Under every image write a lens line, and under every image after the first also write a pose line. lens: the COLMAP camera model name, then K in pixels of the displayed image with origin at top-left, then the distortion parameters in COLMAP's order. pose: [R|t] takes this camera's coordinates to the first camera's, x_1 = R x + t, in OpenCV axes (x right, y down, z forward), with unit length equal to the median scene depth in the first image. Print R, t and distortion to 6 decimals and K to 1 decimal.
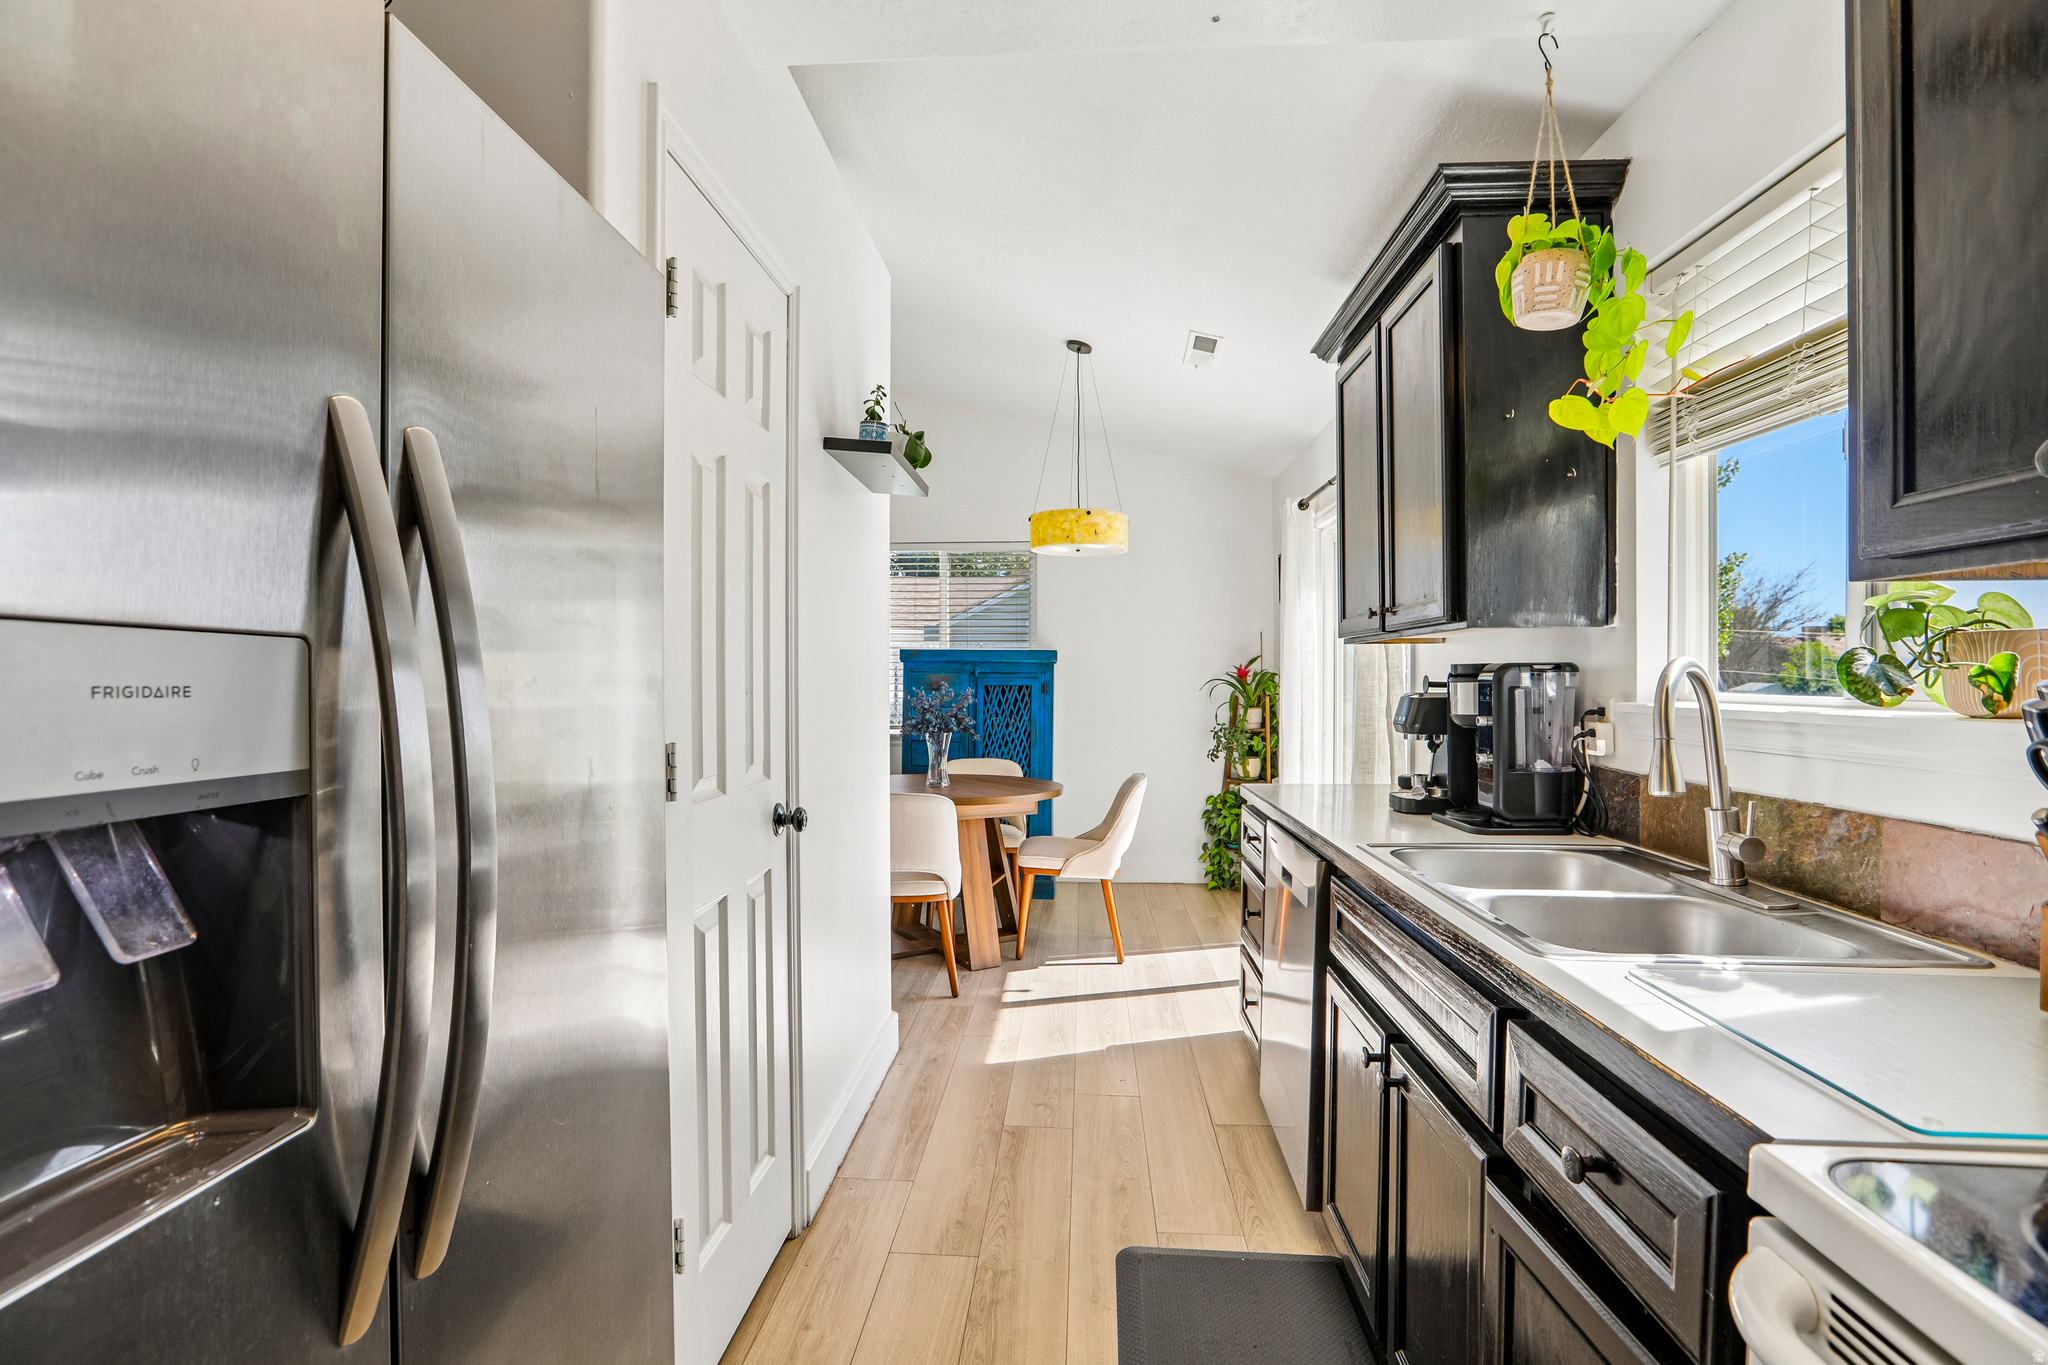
lens RADIAL K [[980.1, 0, 1019.7], [0, 980.1, 684.0], [0, 0, 1]] dist [-0.064687, 0.028760]
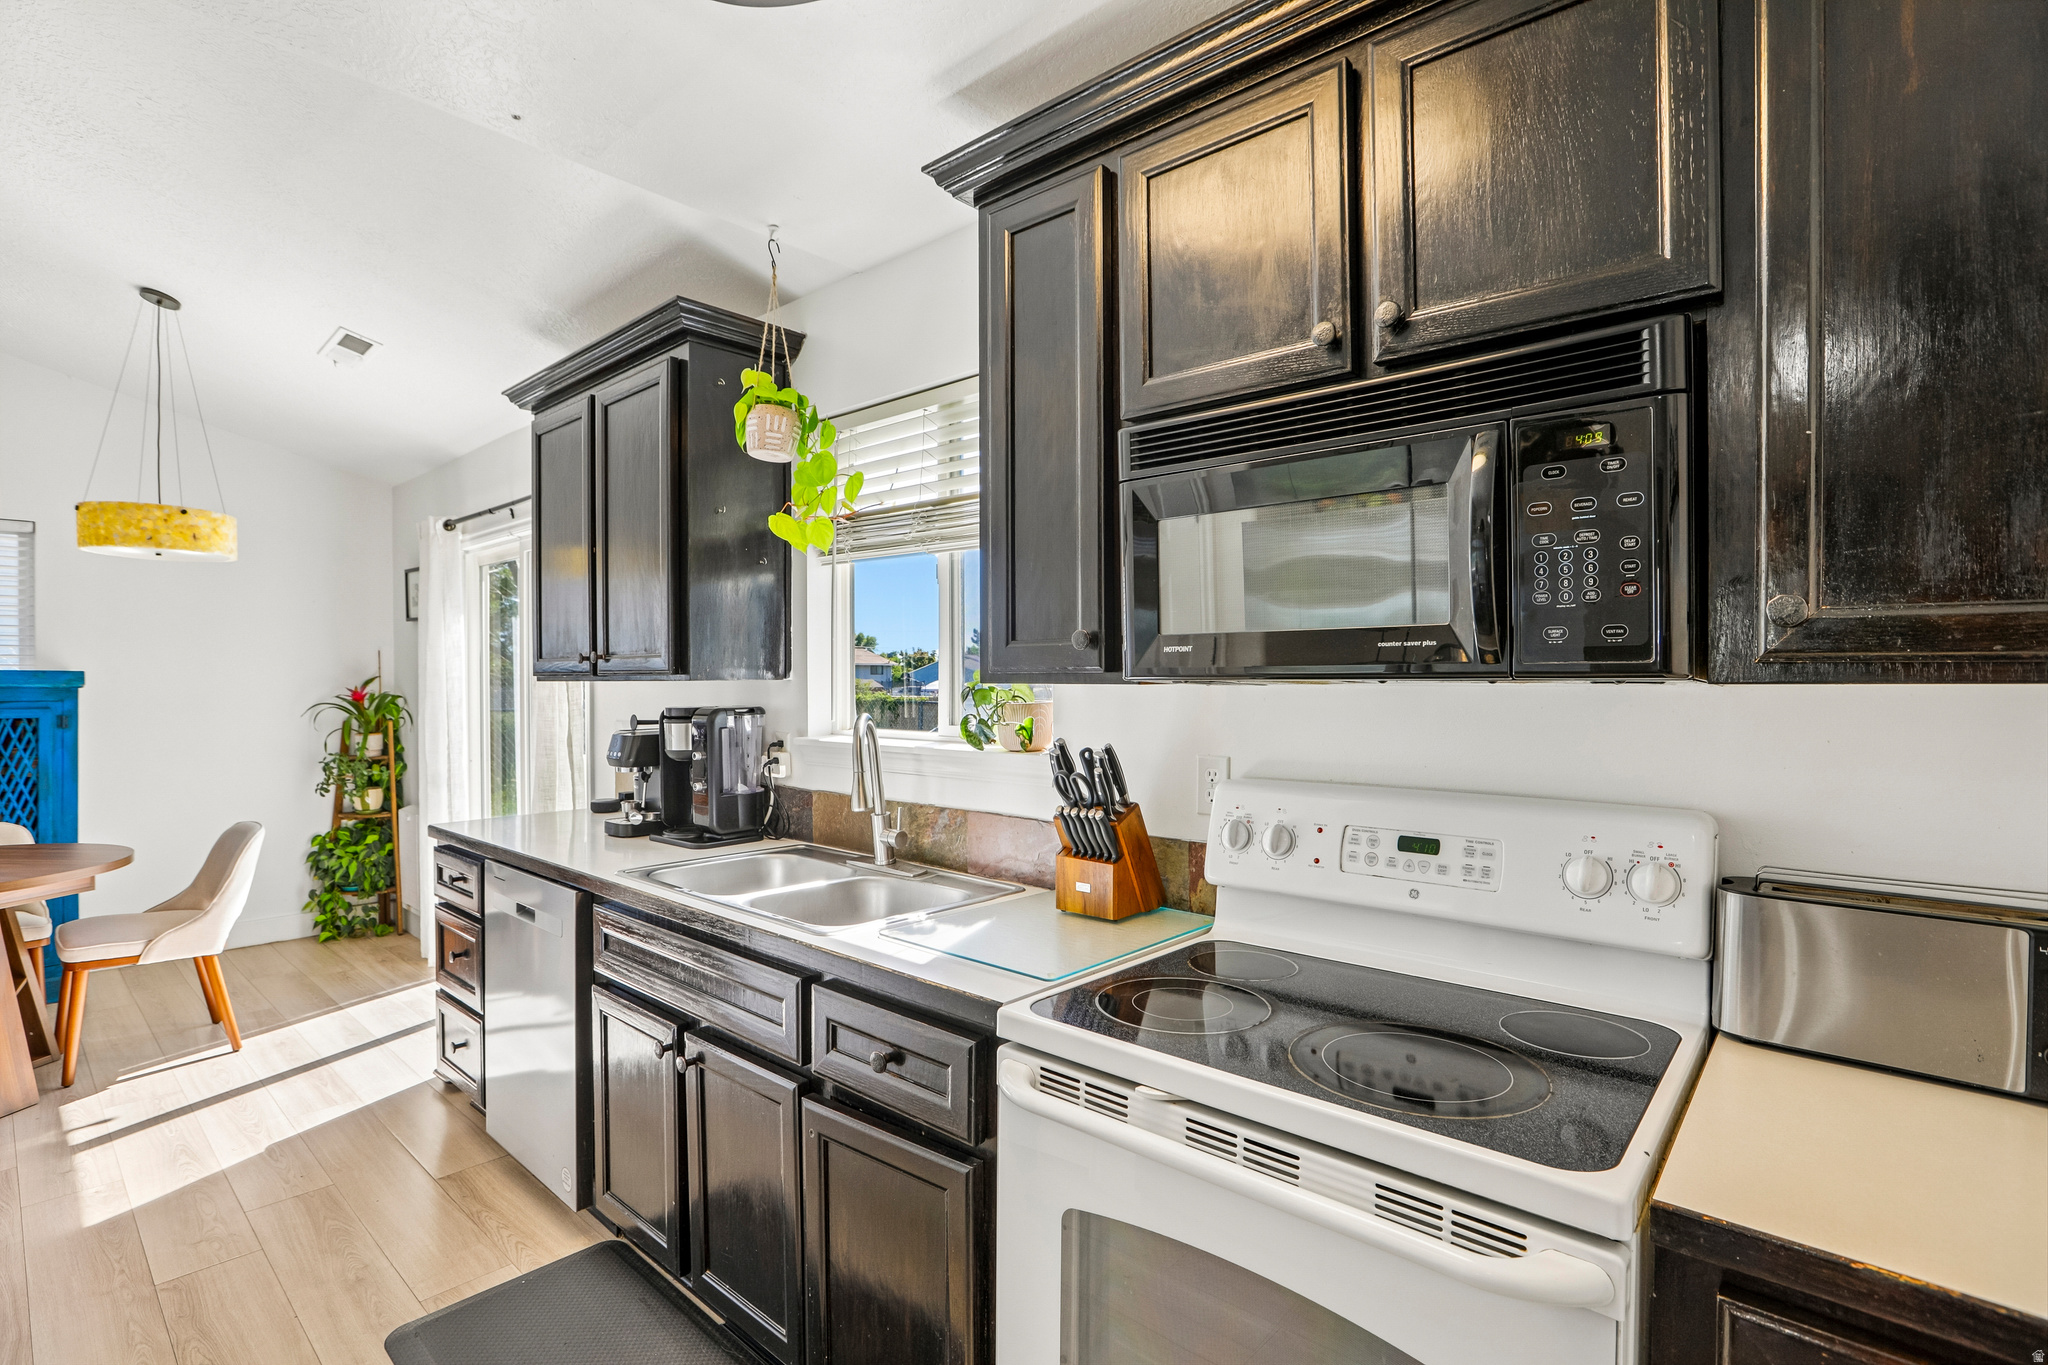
lens RADIAL K [[957.3, 0, 1017.6], [0, 957.3, 689.1], [0, 0, 1]] dist [-0.027065, 0.013923]
pose [[0.619734, -0.007317, 0.784778, -0.221929], [0.004723, 0.999973, 0.005594, -0.051967], [-0.784798, 0.000240, 0.619752, -0.067876]]
